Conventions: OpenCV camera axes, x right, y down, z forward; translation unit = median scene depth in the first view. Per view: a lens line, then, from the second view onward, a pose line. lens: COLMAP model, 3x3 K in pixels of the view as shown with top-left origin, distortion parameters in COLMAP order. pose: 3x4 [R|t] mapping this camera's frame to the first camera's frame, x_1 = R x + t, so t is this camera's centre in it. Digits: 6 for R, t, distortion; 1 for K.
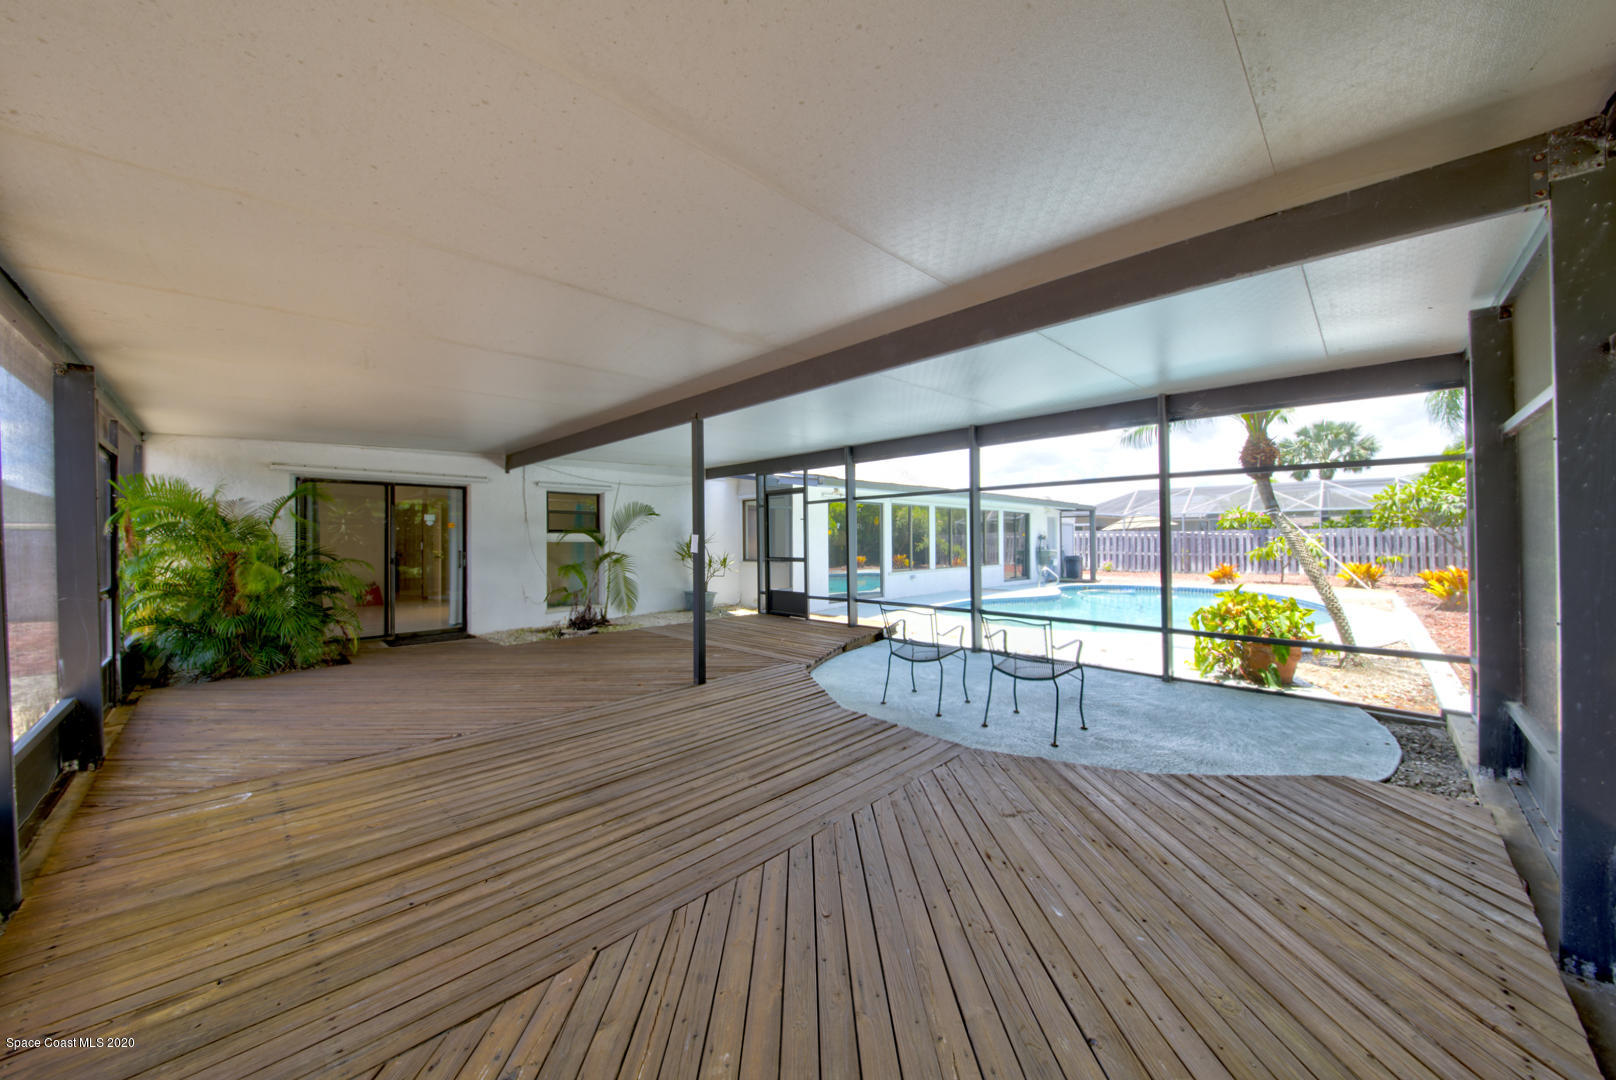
lens RADIAL K [[568.3, 0, 803.5], [0, 568.3, 529.3], [0, 0, 1]] dist [0.005348, -0.002445]
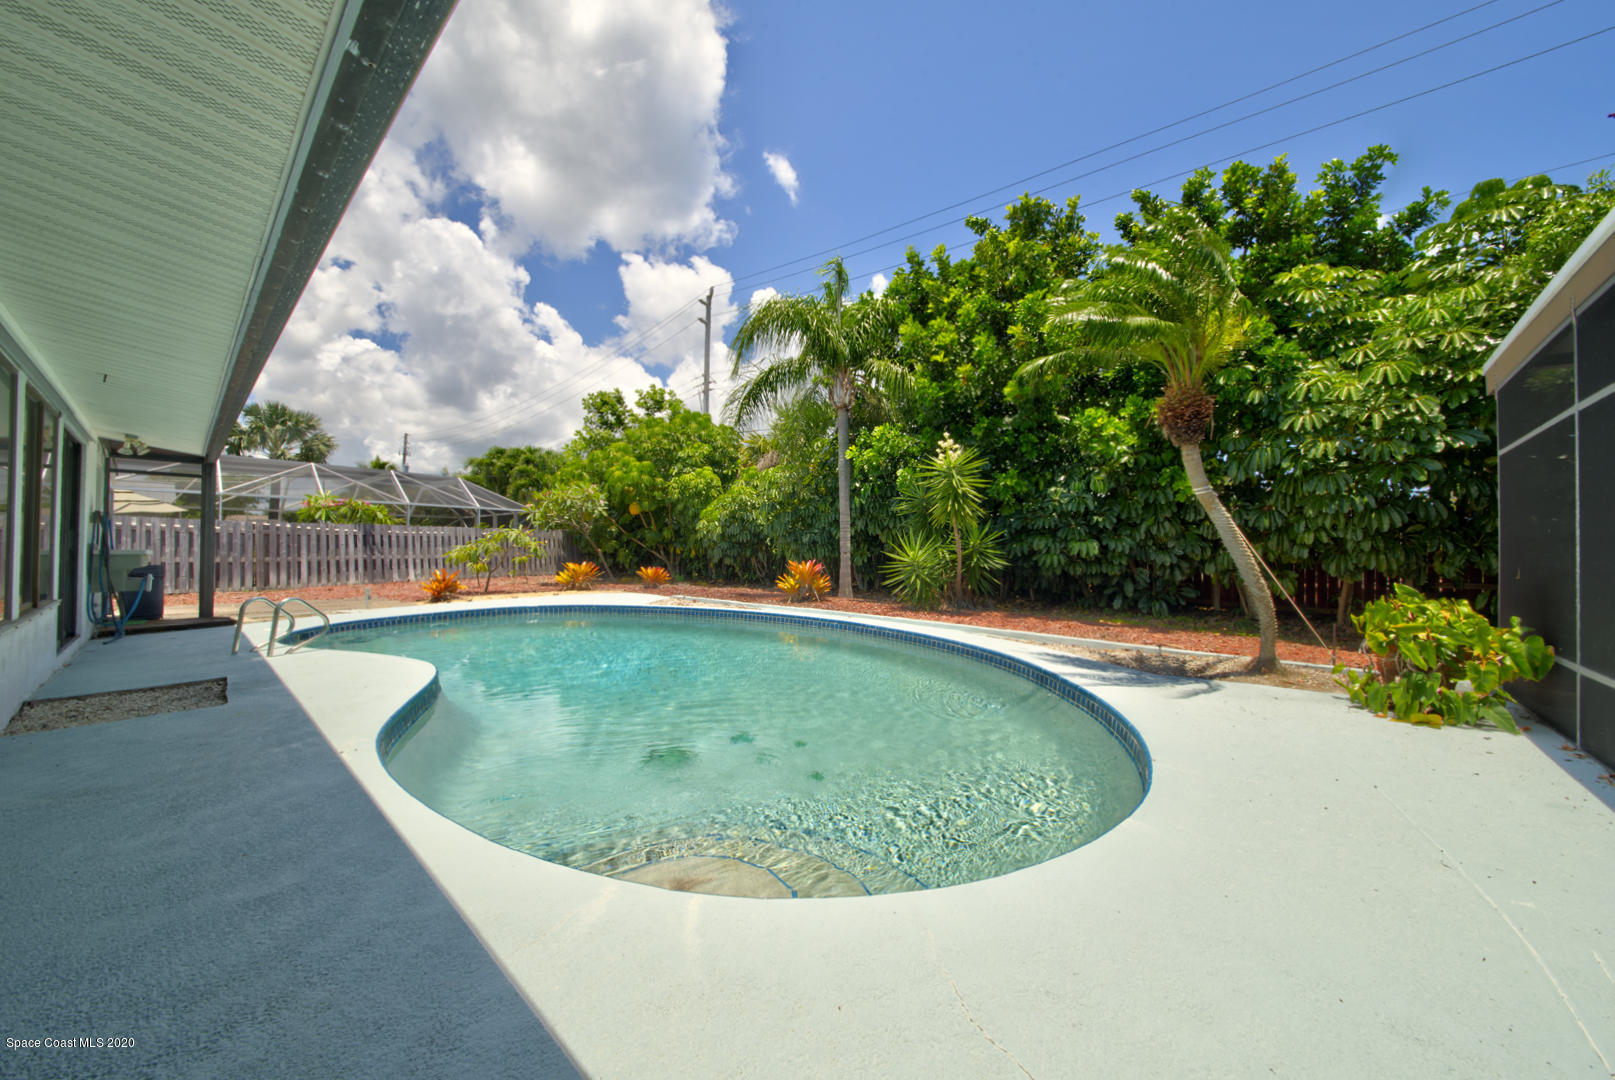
lens RADIAL K [[567.9, 0, 794.4], [0, 567.9, 541.2], [0, 0, 1]] dist [0.005348, -0.002445]
pose [[-0.048764, 0.009595, 0.998764, 0.032453], [-0.023783, 0.999659, -0.010764, 0.019739], [-0.998527, -0.024279, -0.048519, 0.513199]]
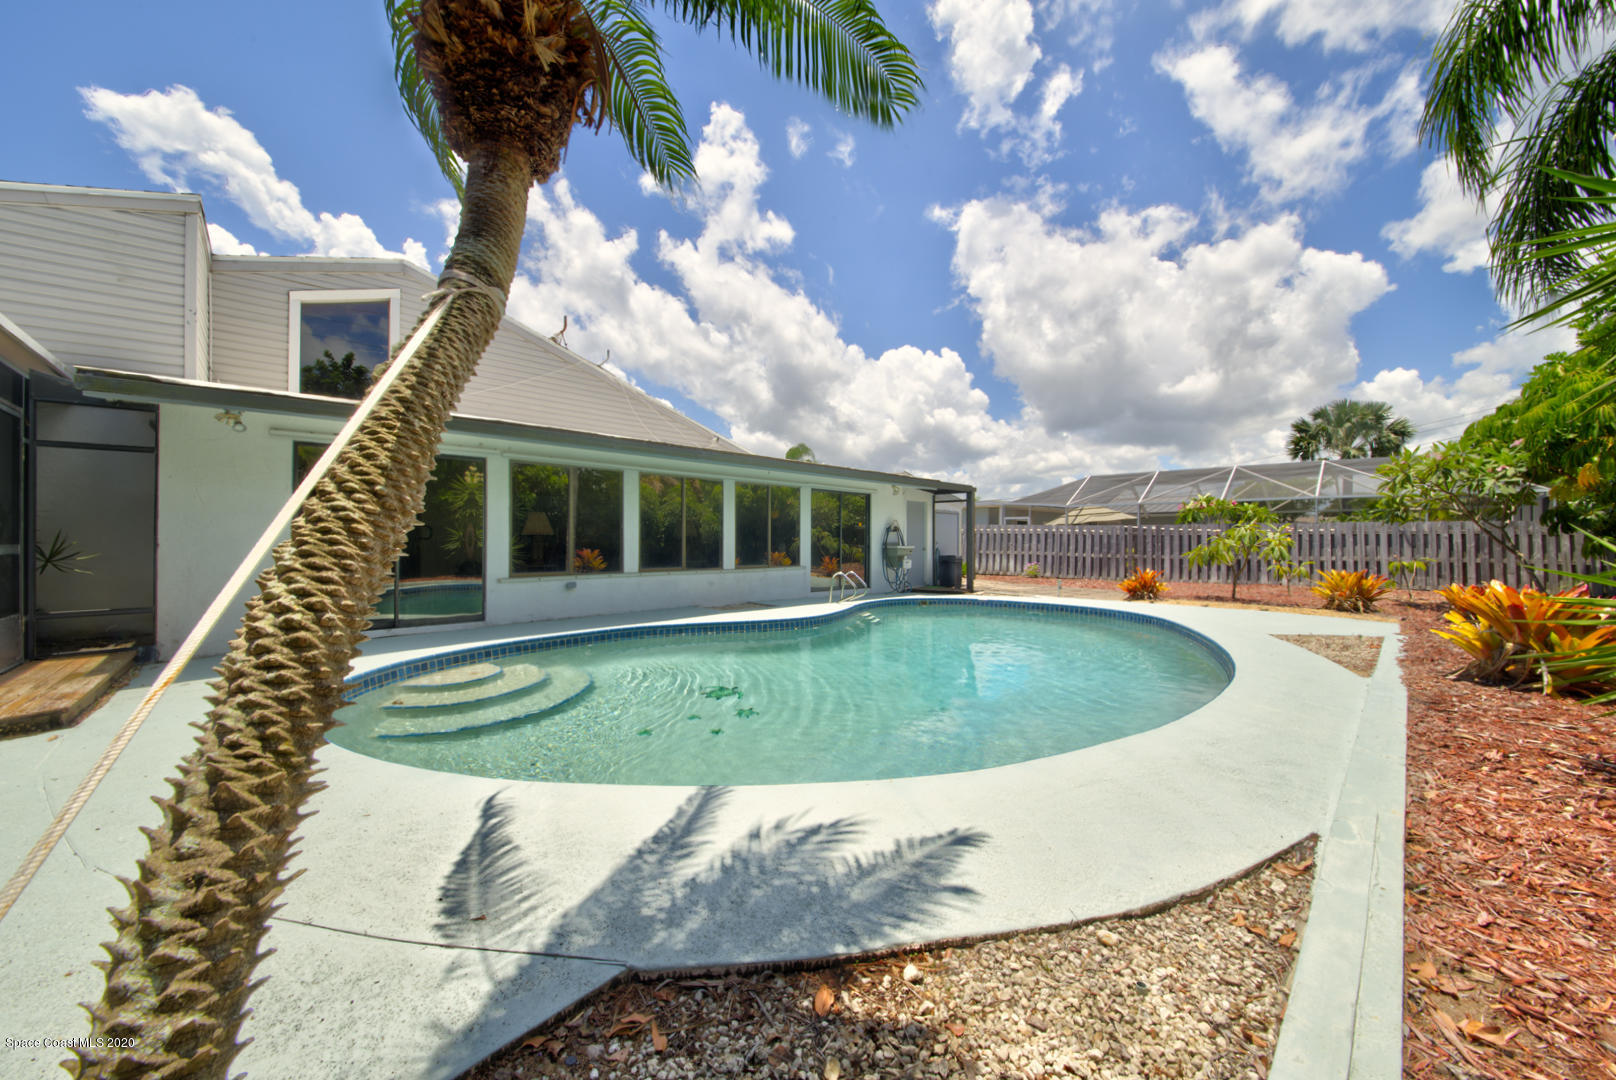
lens RADIAL K [[568.3, 0, 803.1], [0, 568.3, 536.1], [0, 0, 1]] dist [0.005348, -0.002445]
pose [[0.999266, 0.009173, -0.037190, 0.299152], [-0.008742, 0.999893, 0.011725, 0.014253], [0.037293, -0.011391, 0.999239, 0.261661]]
